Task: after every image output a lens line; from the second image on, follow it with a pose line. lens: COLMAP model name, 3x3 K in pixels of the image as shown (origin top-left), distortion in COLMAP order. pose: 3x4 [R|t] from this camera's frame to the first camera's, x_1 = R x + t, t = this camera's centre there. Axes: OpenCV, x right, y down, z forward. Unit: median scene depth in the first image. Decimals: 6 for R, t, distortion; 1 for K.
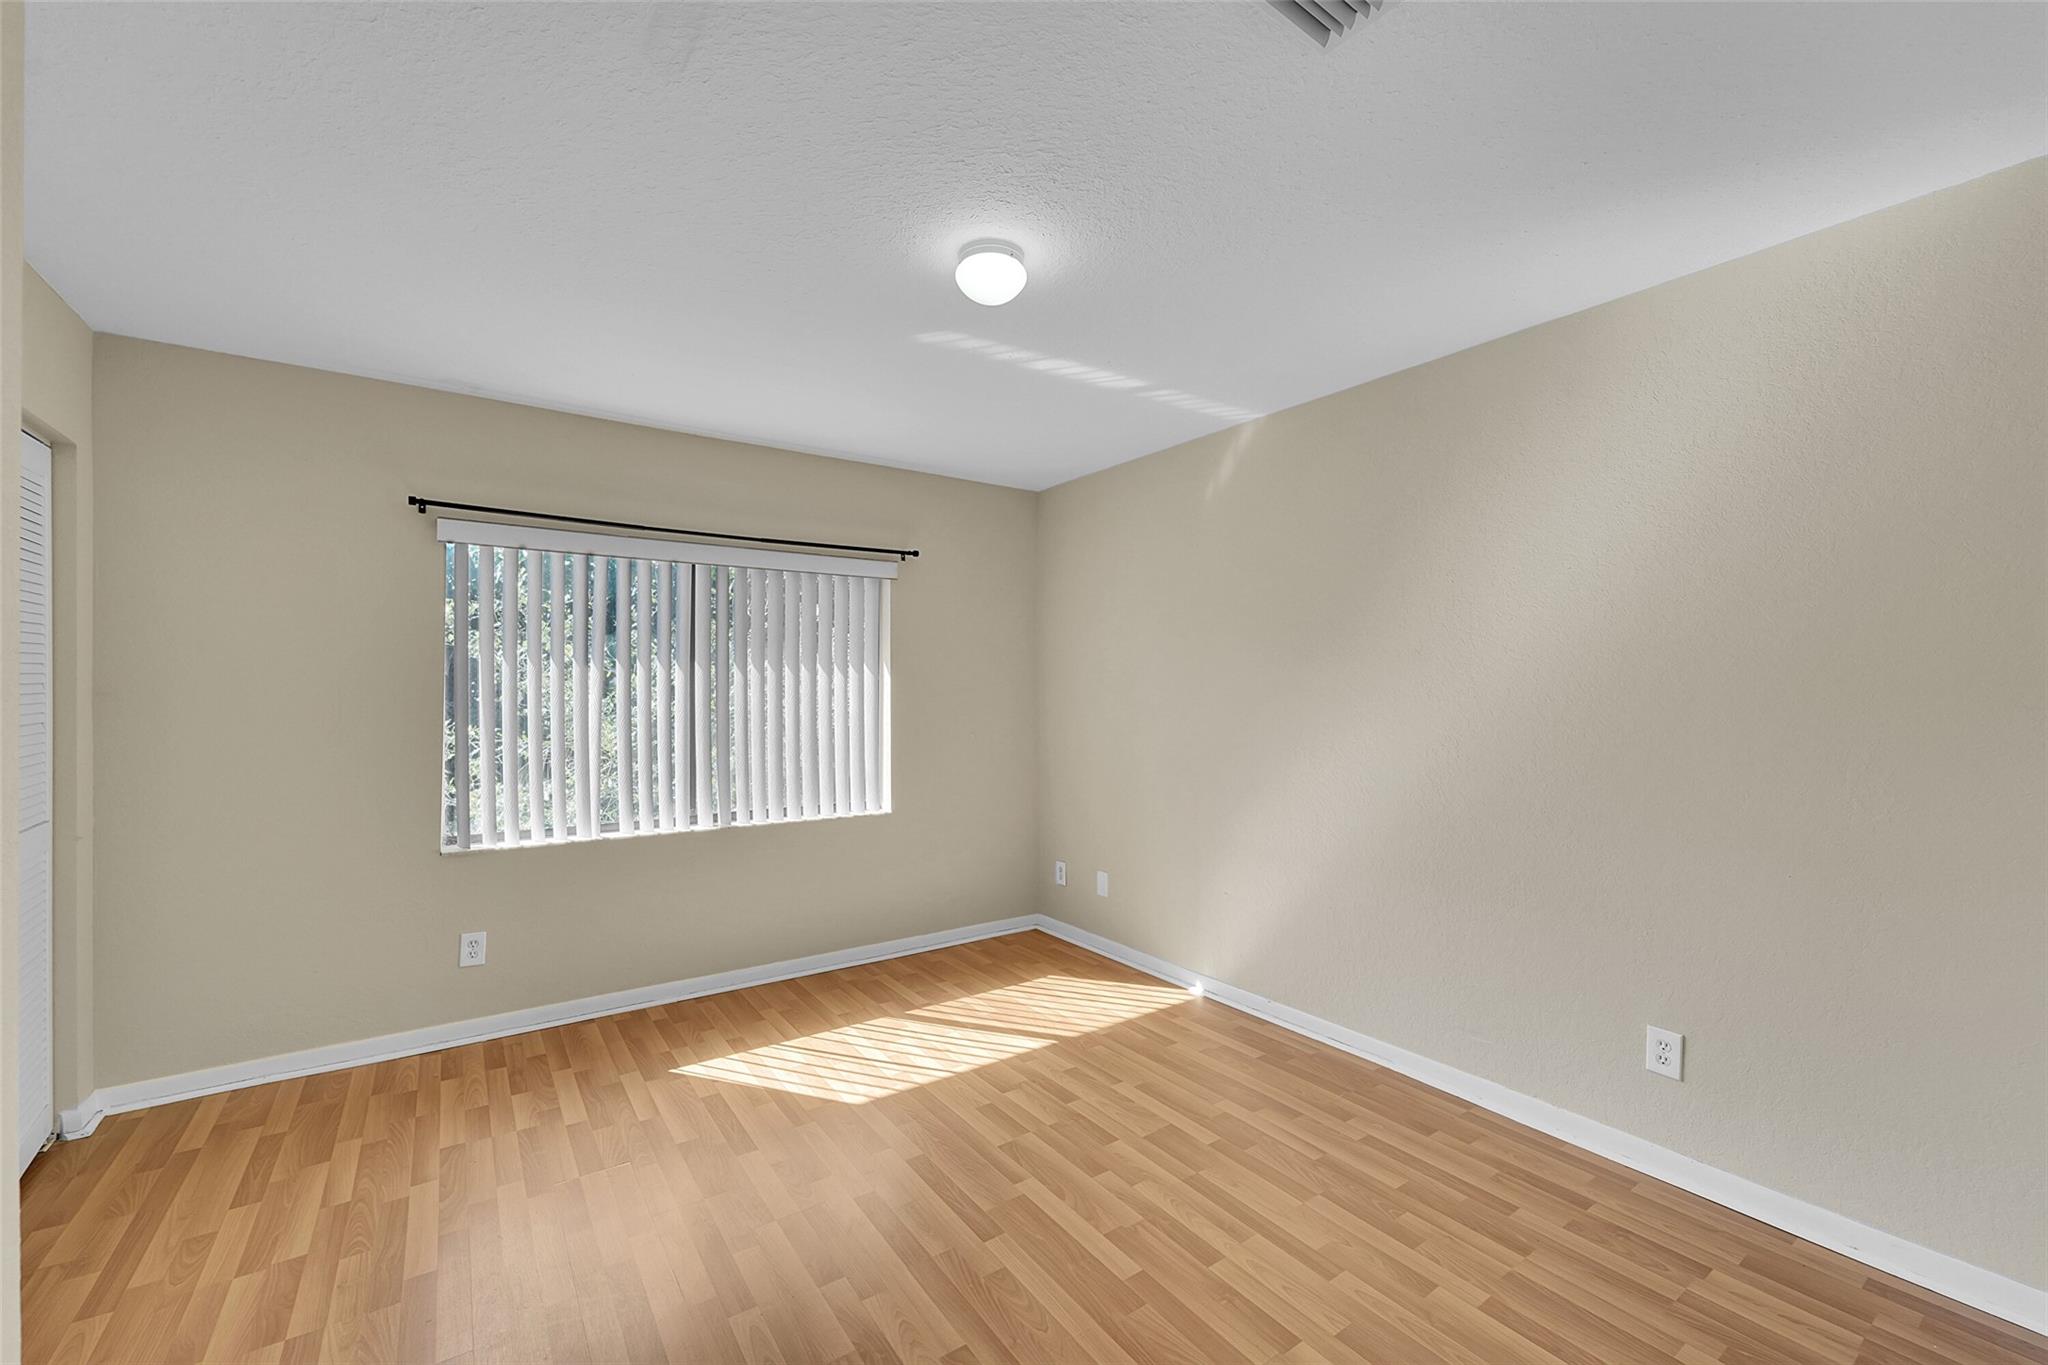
lens RADIAL K [[822.4, 0, 1022.0], [0, 822.4, 692.3], [0, 0, 1]] dist [0.002851, -0.000813]
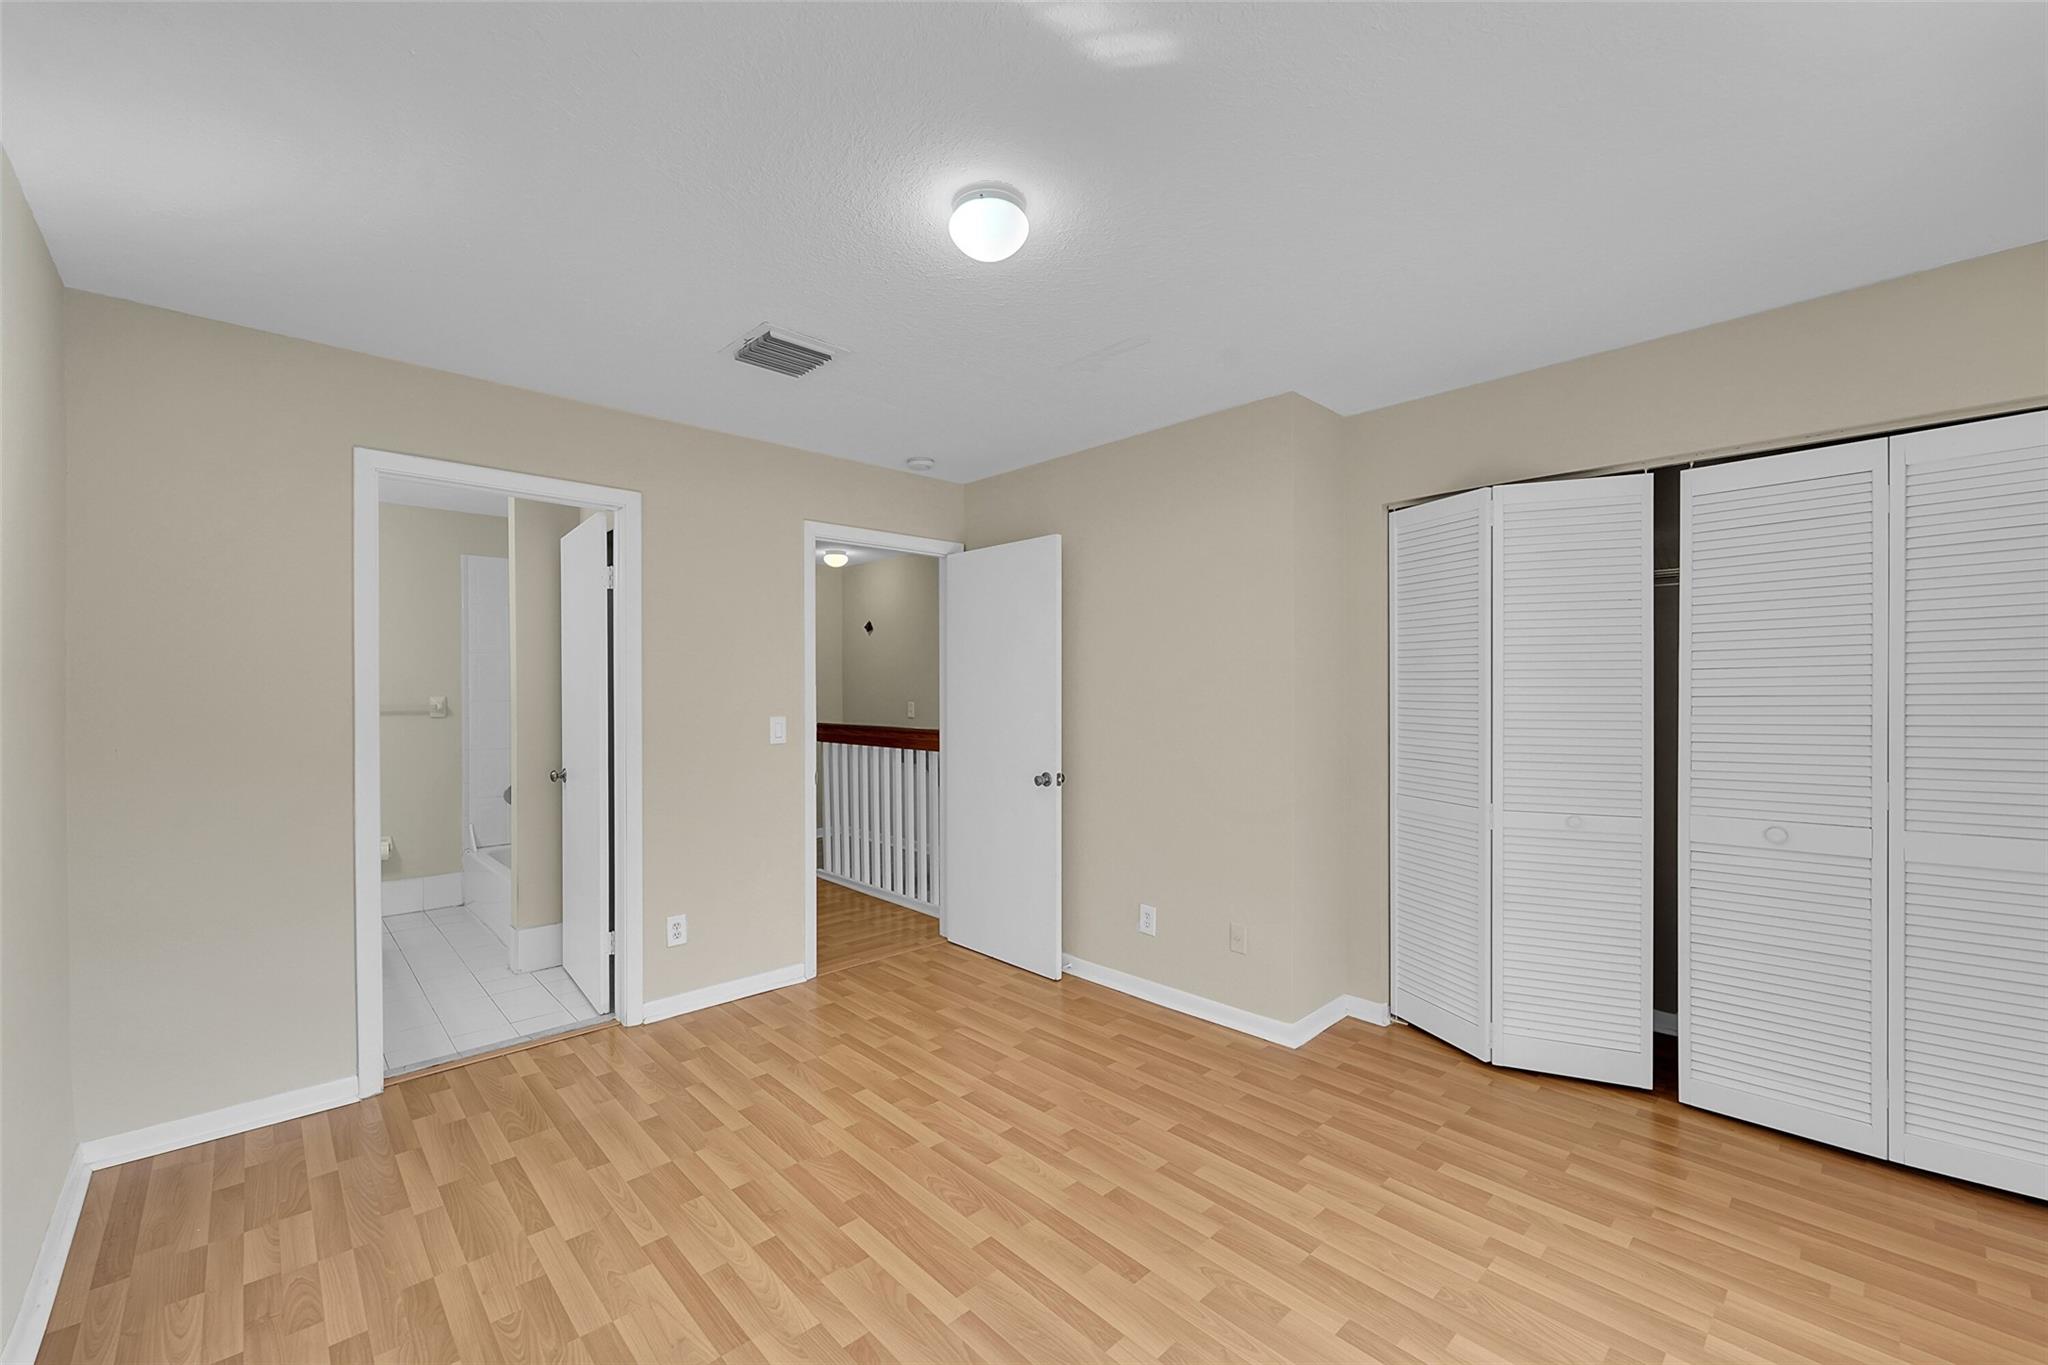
lens RADIAL K [[822.4, 0, 1020.2], [0, 822.4, 684.7], [0, 0, 1]] dist [0.002851, -0.000813]
pose [[-0.988846, 0.000246, -0.148943, 0.050450], [0.001306, 0.999974, -0.007022, -0.003107], [0.148938, -0.007138, -0.988821, 1.480941]]
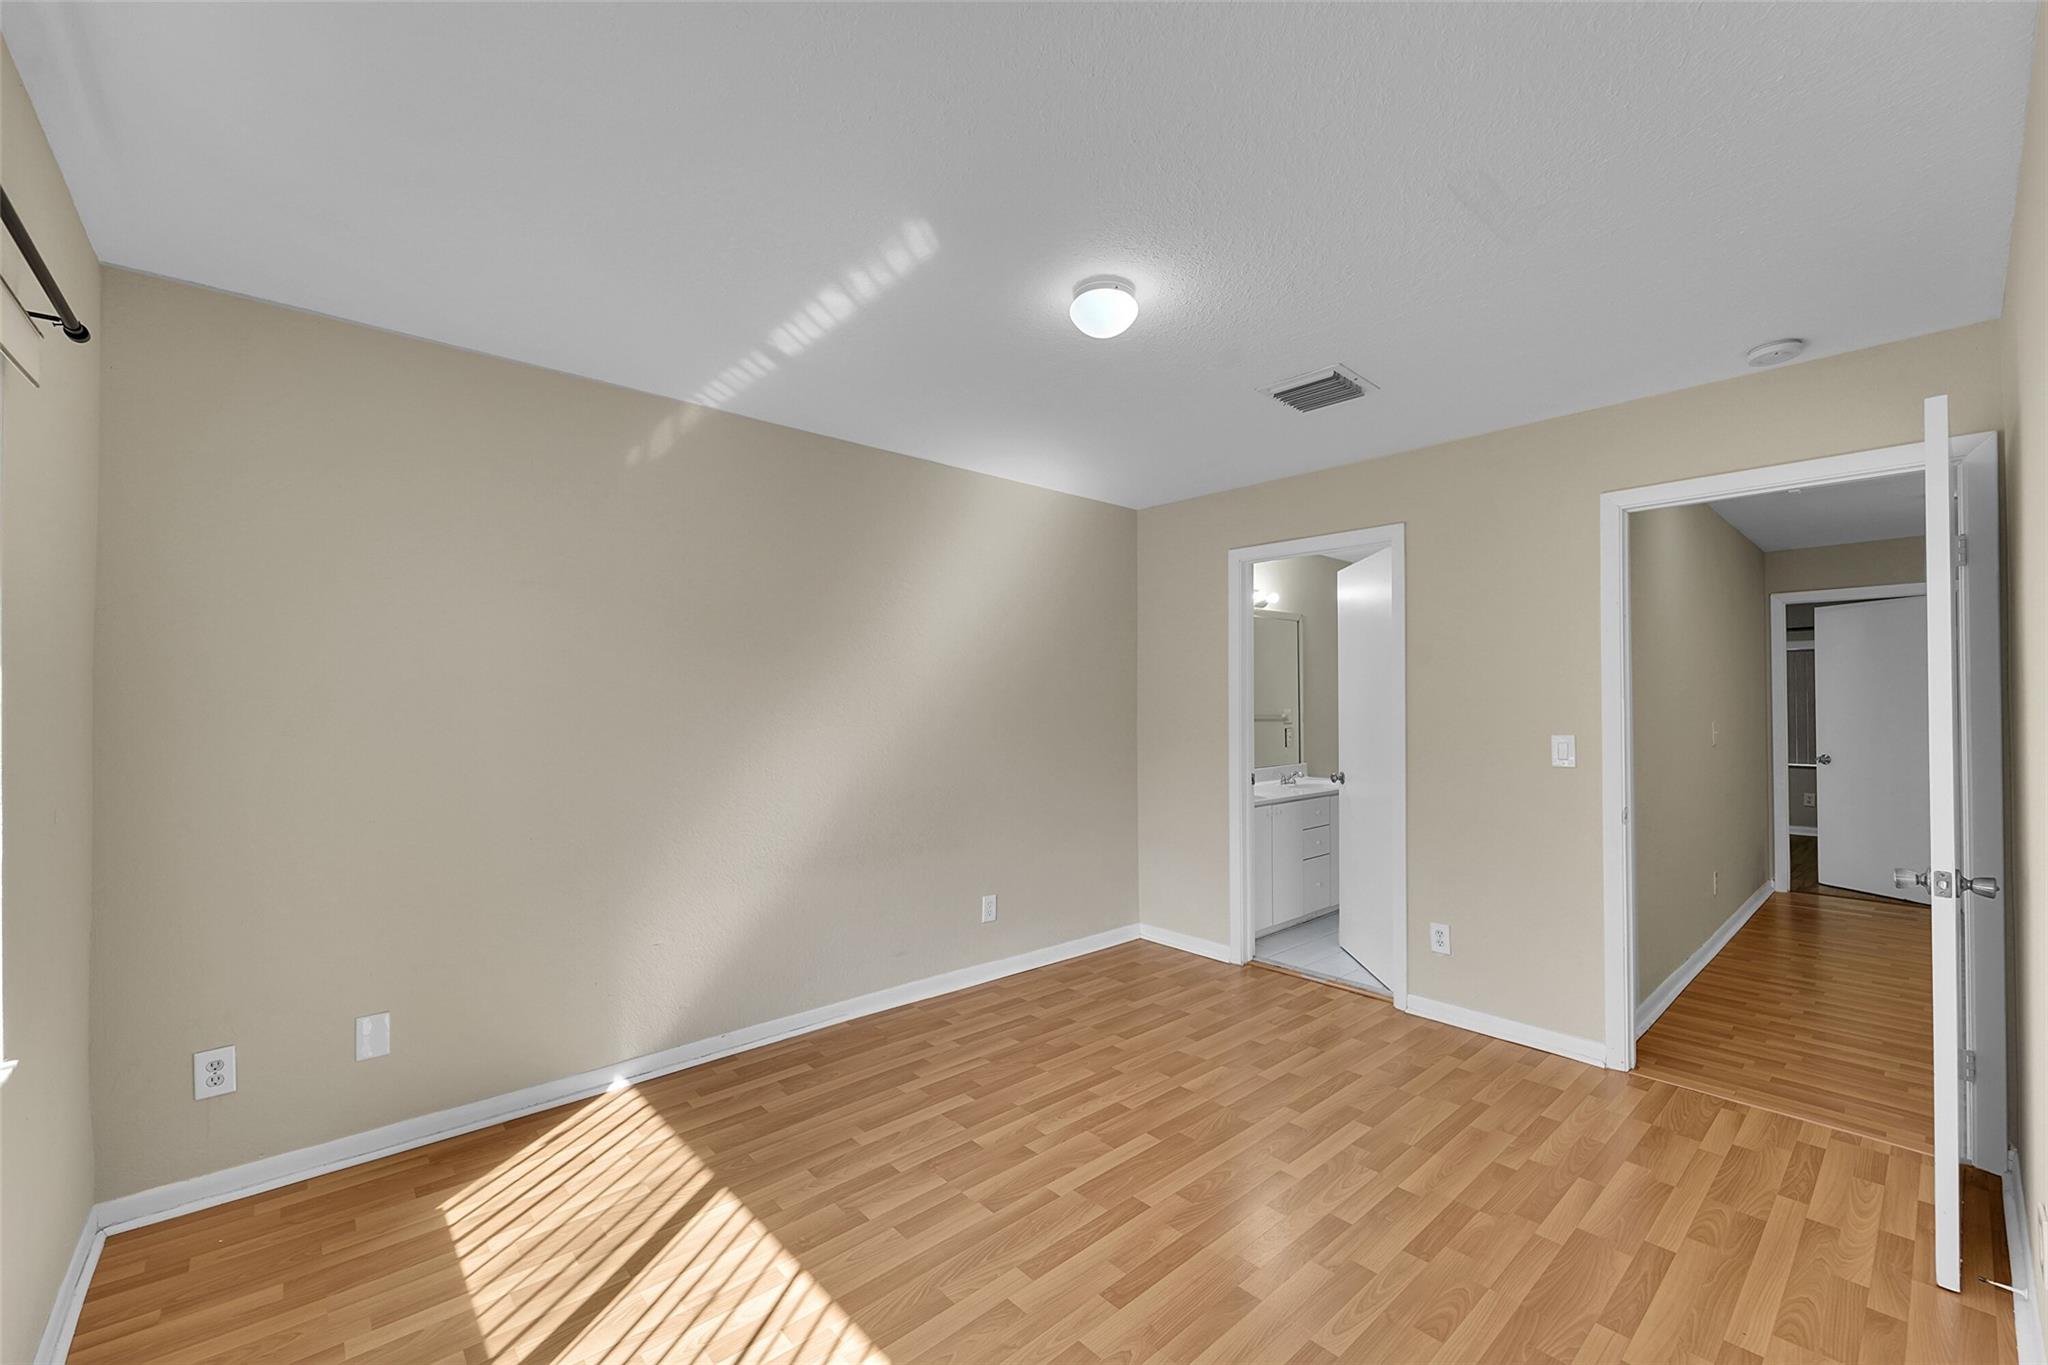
lens RADIAL K [[822.4, 0, 1018.7], [0, 822.4, 692.0], [0, 0, 1]] dist [0.002851, -0.000813]
pose [[-0.119144, 0.013653, 0.992783, -0.831131], [-0.002510, 0.999898, -0.014052, -0.003788], [-0.992874, -0.004166, -0.119098, 0.963318]]
